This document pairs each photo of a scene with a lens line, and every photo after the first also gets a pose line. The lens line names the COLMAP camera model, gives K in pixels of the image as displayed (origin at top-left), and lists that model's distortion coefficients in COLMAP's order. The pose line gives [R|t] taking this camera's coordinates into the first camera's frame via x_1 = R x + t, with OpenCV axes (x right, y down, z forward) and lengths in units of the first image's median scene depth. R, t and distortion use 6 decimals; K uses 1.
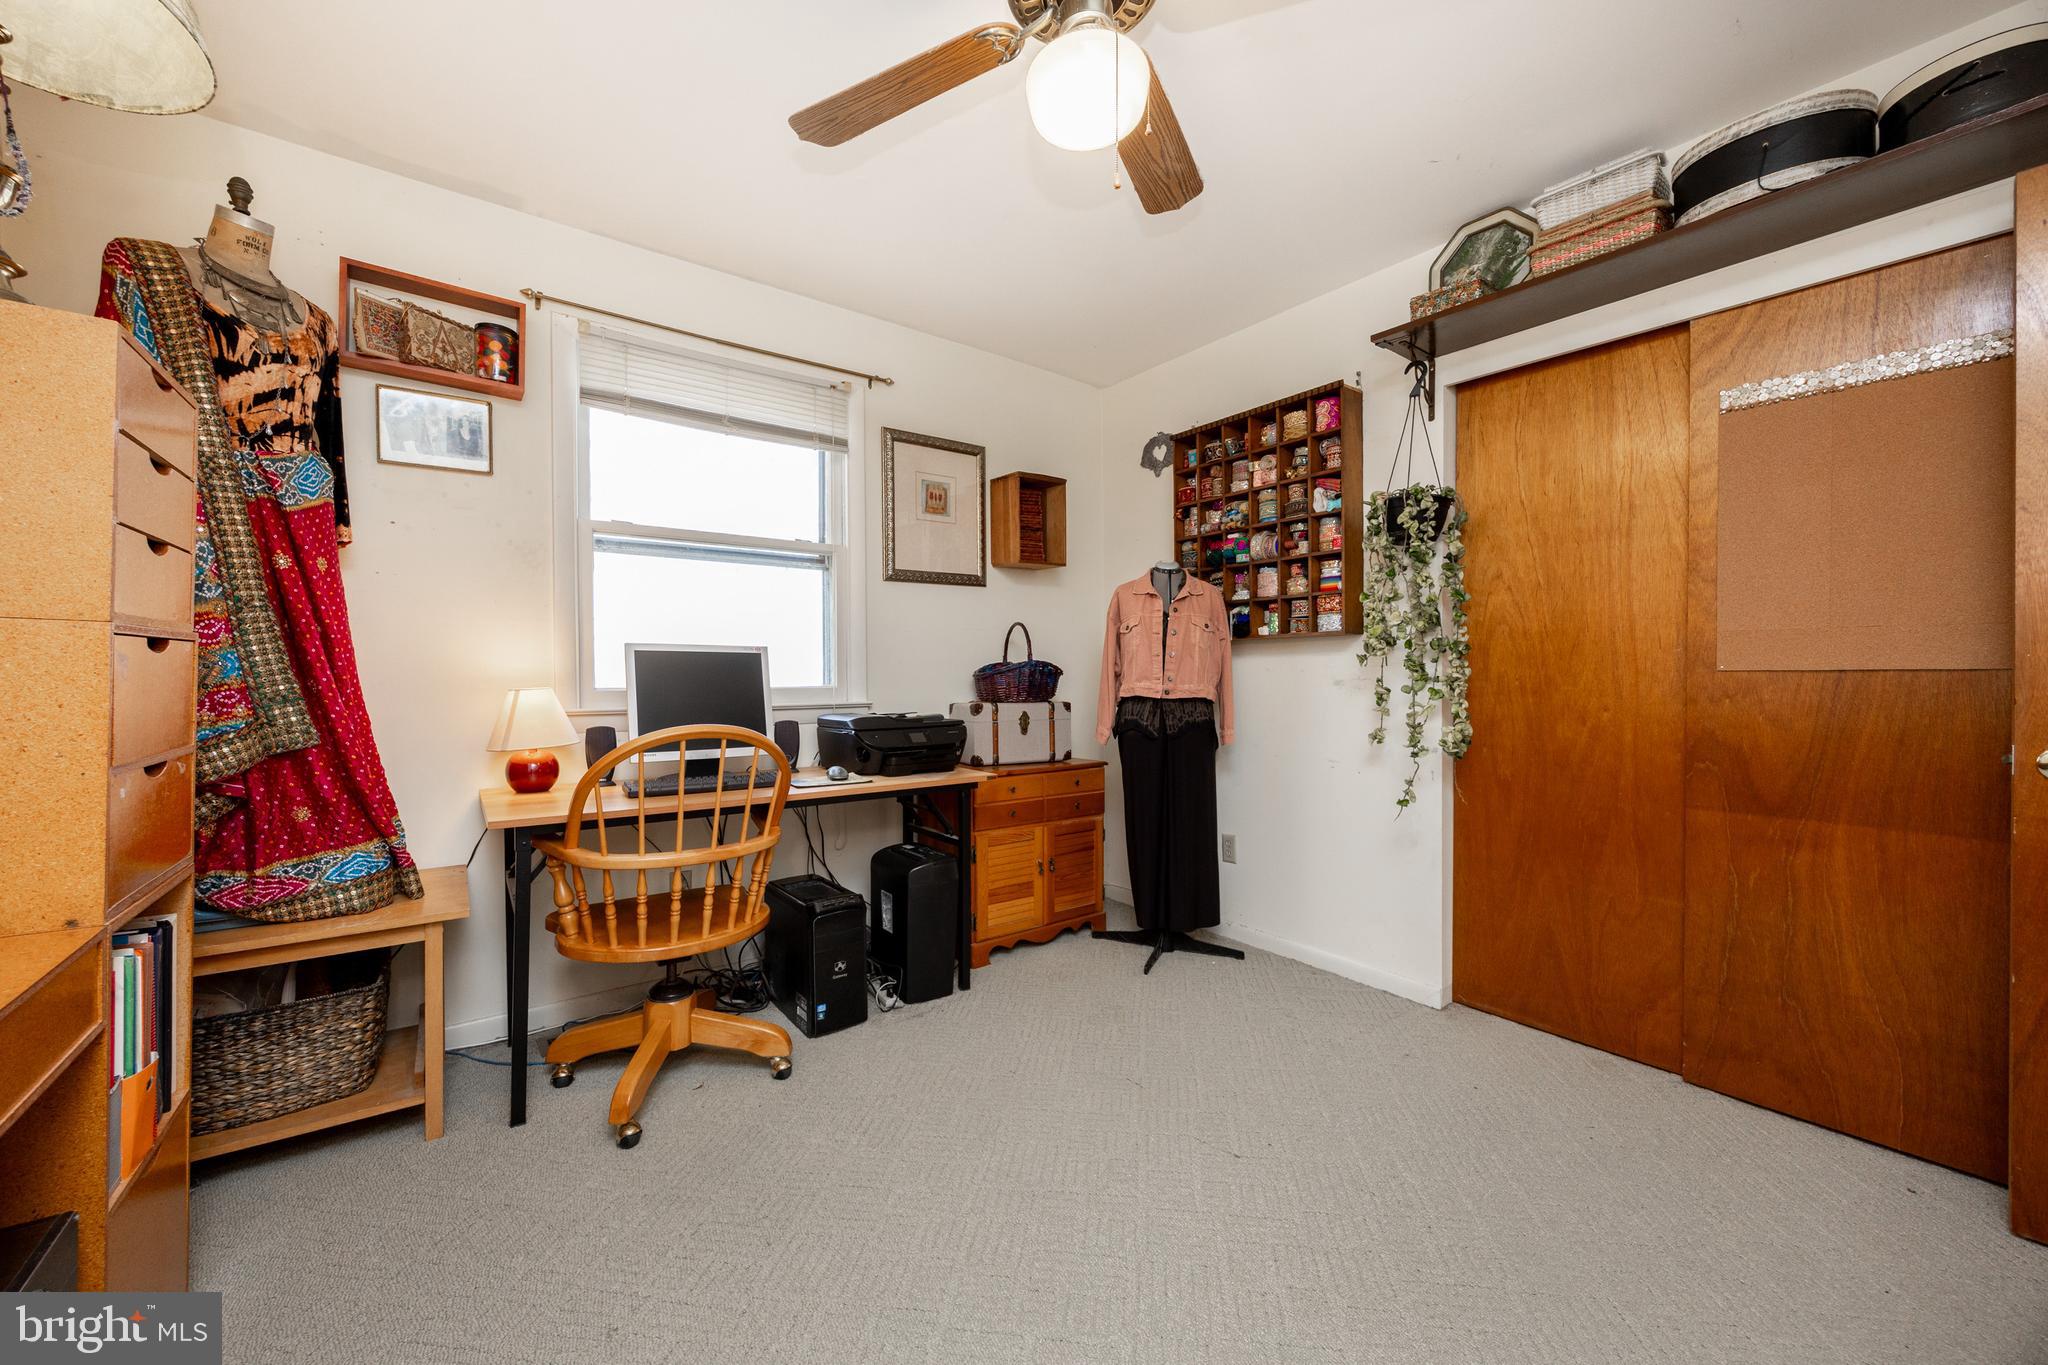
lens RADIAL K [[782.3, 0, 1024.6], [0, 782.3, 675.1], [0, 0, 1]] dist [-0.001968, -0.000104]
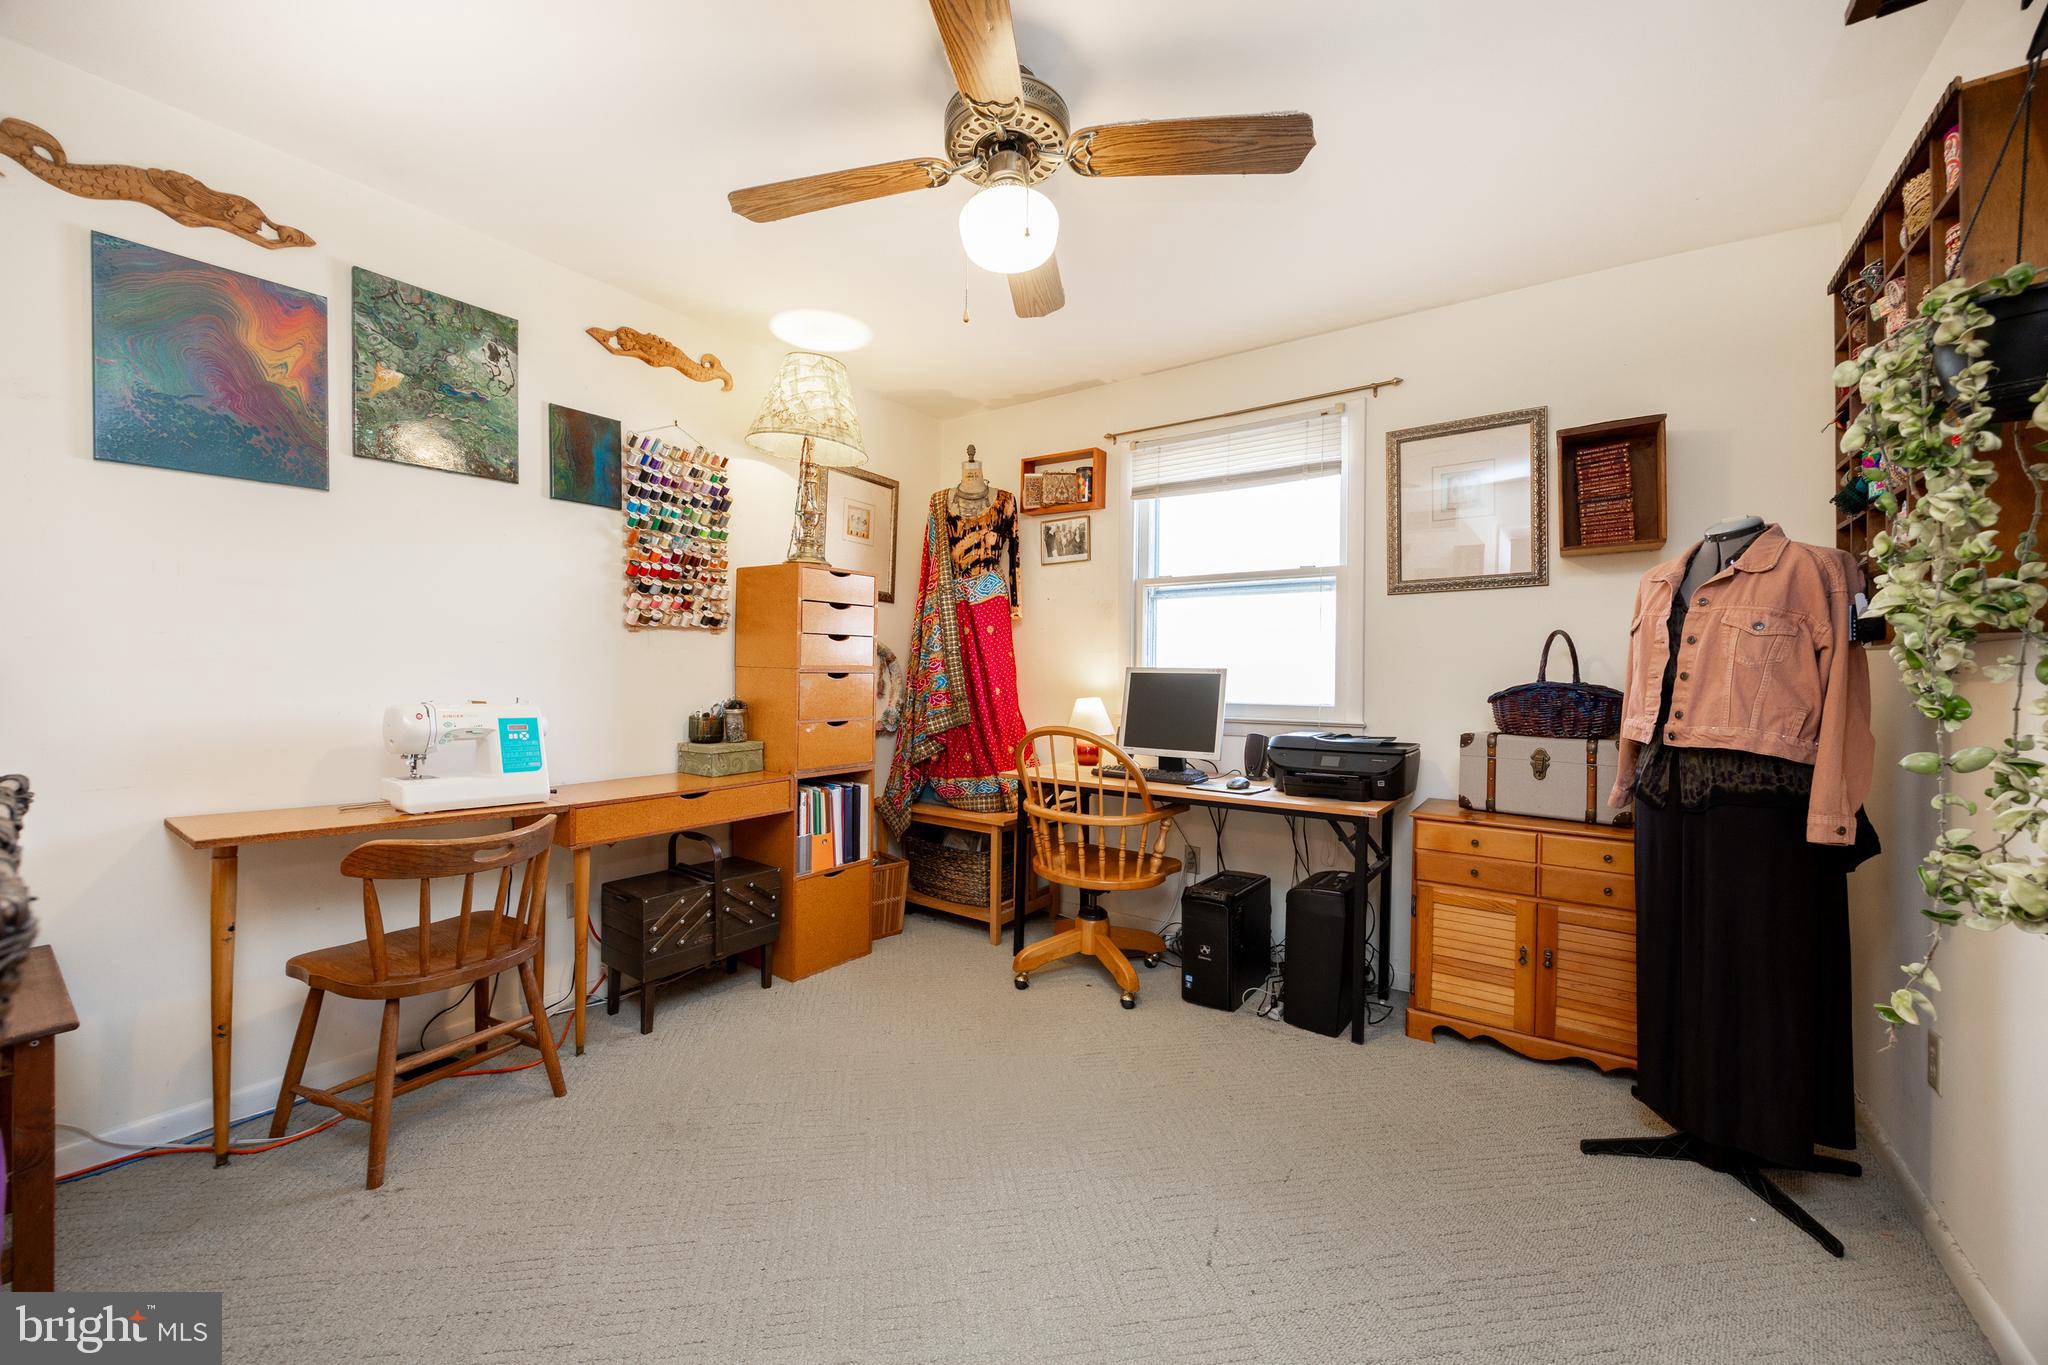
lens RADIAL K [[782.3, 0, 1024.6], [0, 782.3, 675.1], [0, 0, 1]] dist [-0.001968, -0.000104]
pose [[0.303712, 0.003792, -0.952756, 0.693212], [-0.014482, 0.999895, -0.000637, -0.021235], [0.952654, 0.013991, 0.303735, 0.357105]]
